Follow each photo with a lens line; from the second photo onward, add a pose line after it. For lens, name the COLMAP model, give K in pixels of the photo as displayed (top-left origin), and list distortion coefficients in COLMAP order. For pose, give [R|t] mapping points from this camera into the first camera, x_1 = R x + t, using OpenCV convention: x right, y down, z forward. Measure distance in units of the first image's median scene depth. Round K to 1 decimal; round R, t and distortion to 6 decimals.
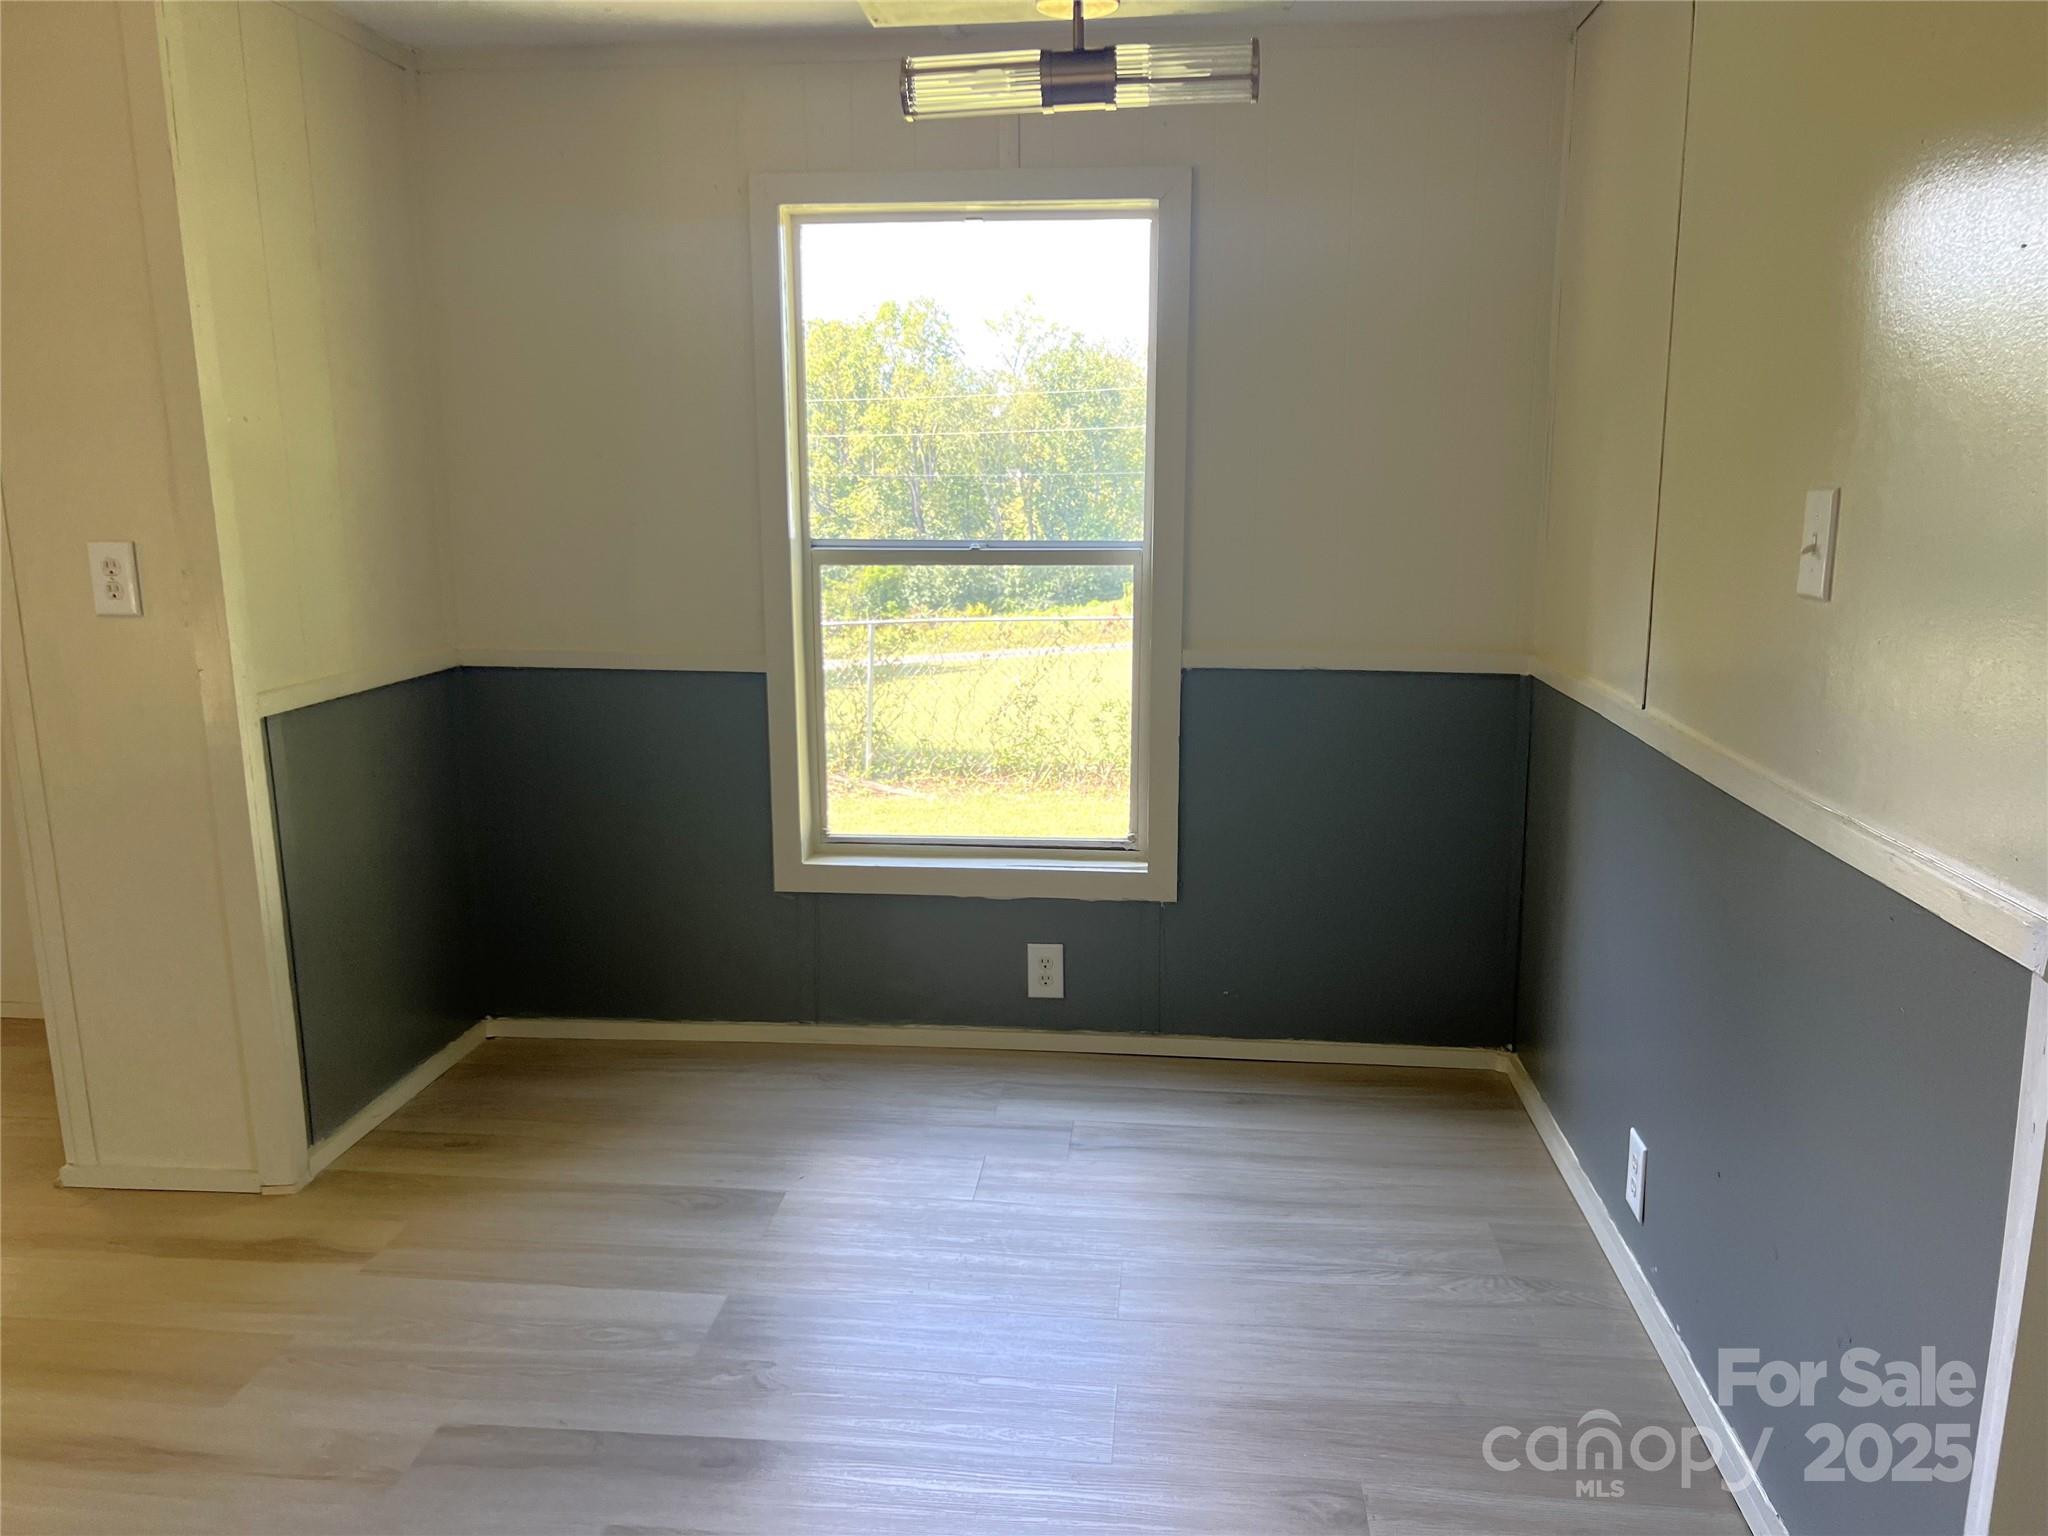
lens RADIAL K [[1553.9, 0, 1022.7], [0, 1553.9, 767.9], [0, 0, 1]] dist [0.004744, 0.001422]
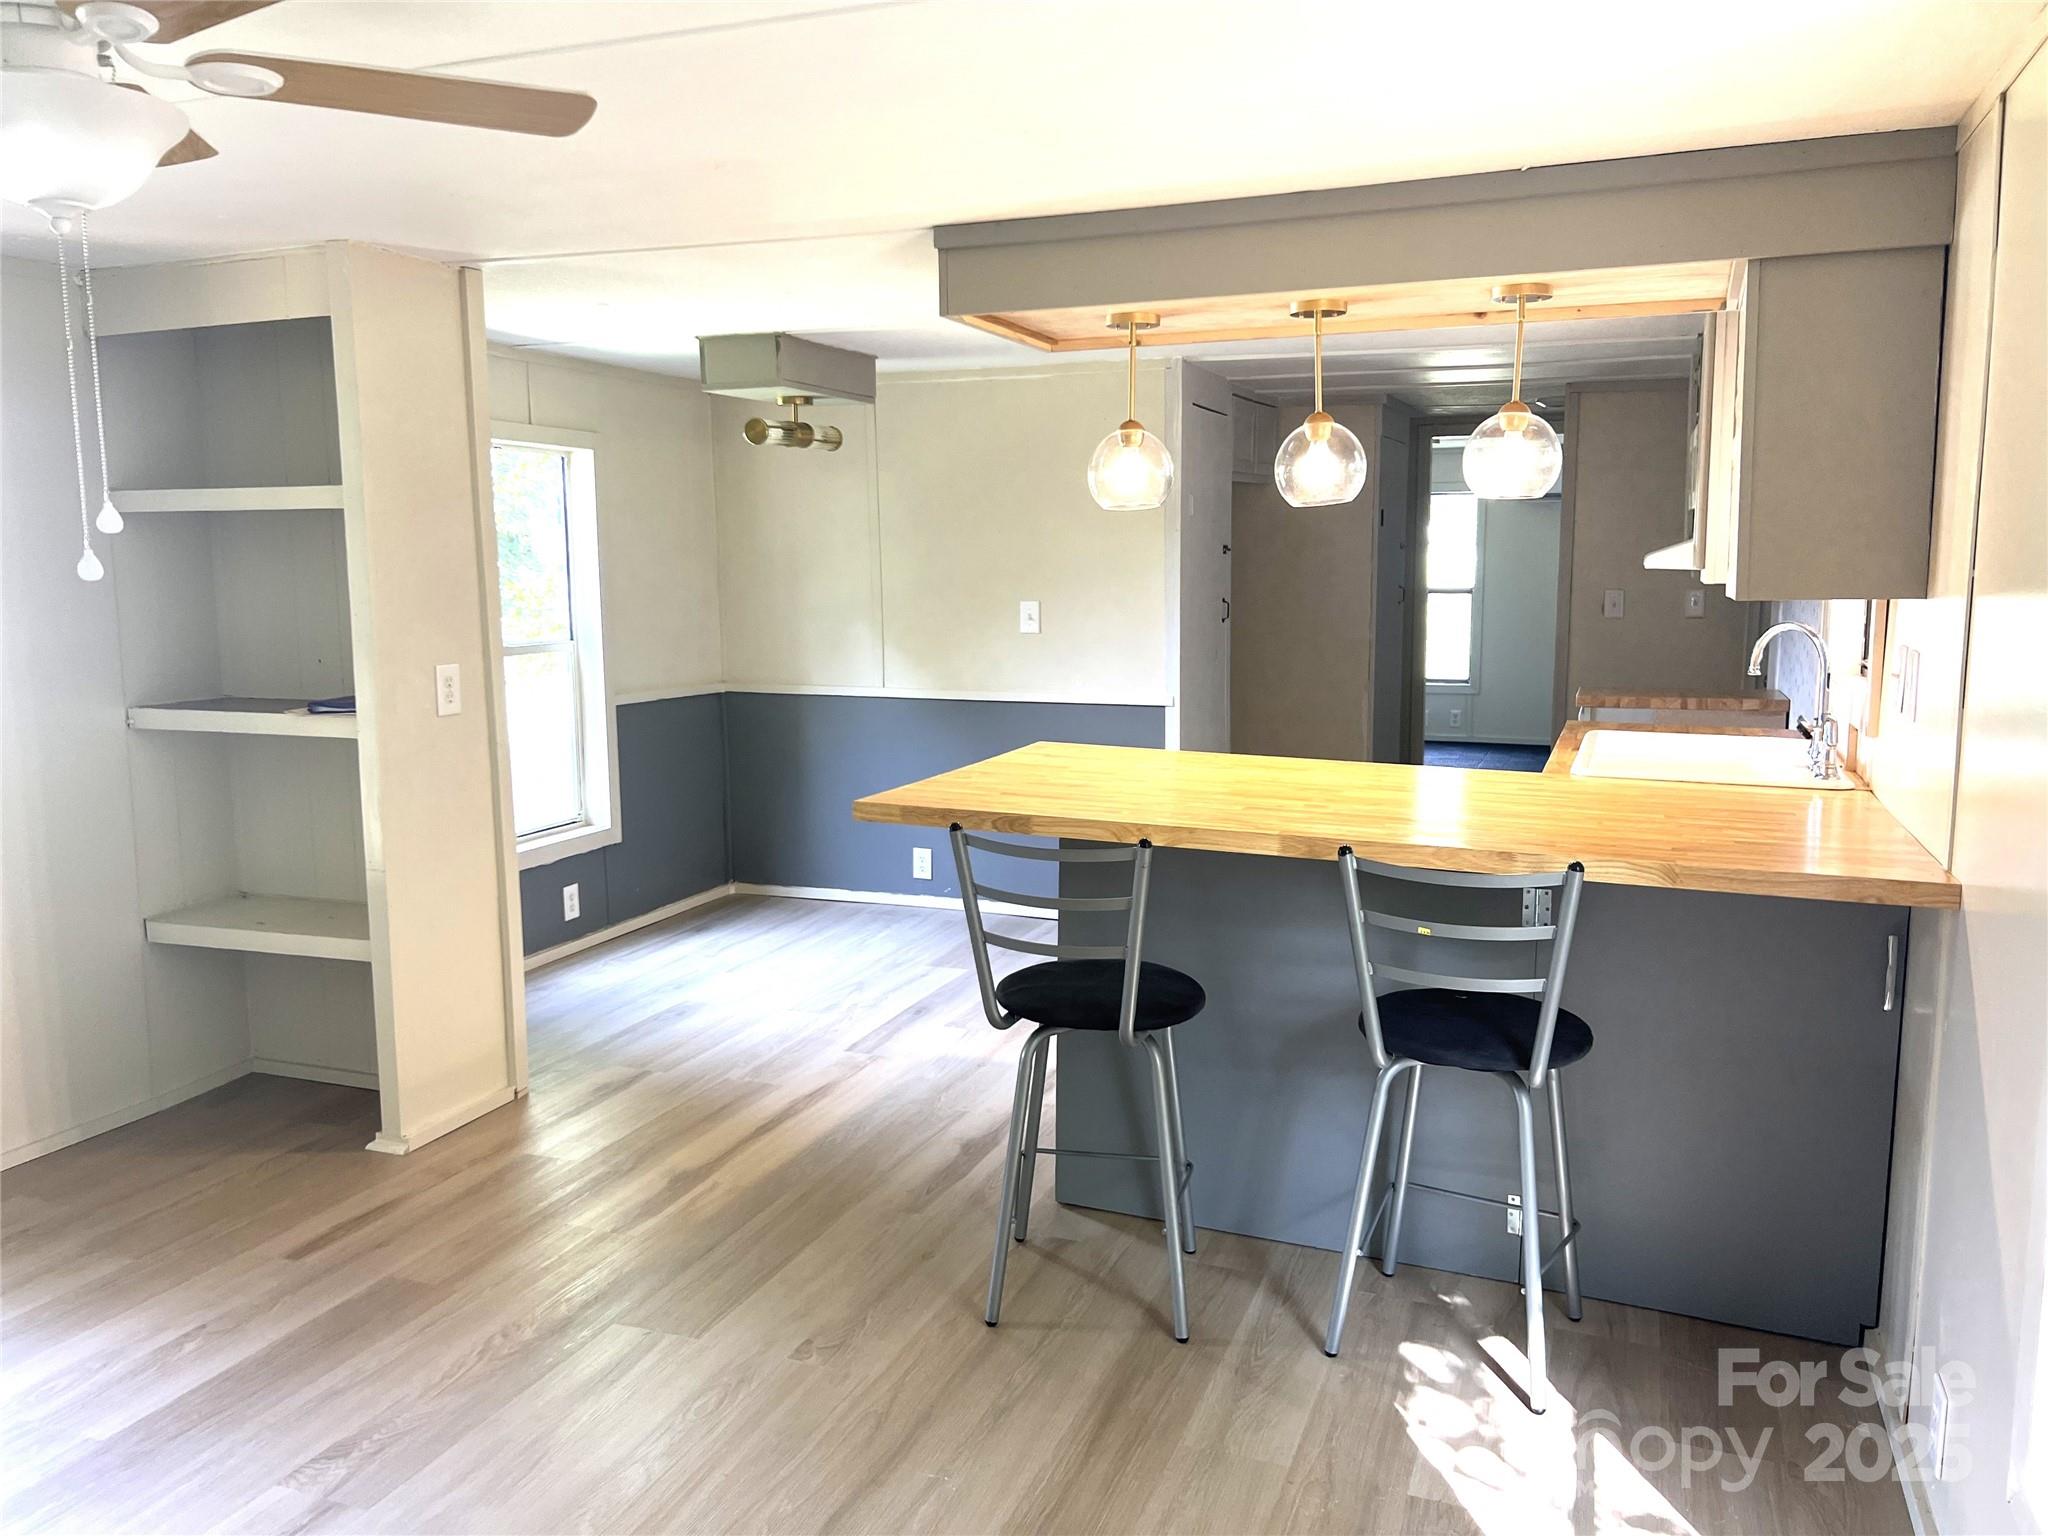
lens RADIAL K [[1553.9, 0, 1026.4], [0, 1553.9, 767.7], [0, 0, 1]] dist [0.004744, 0.001422]
pose [[0.262207, -0.127025, 0.956615, -1.505308], [0.197092, 0.977453, 0.075769, -0.038727], [-0.944670, 0.168674, 0.281331, 0.078677]]
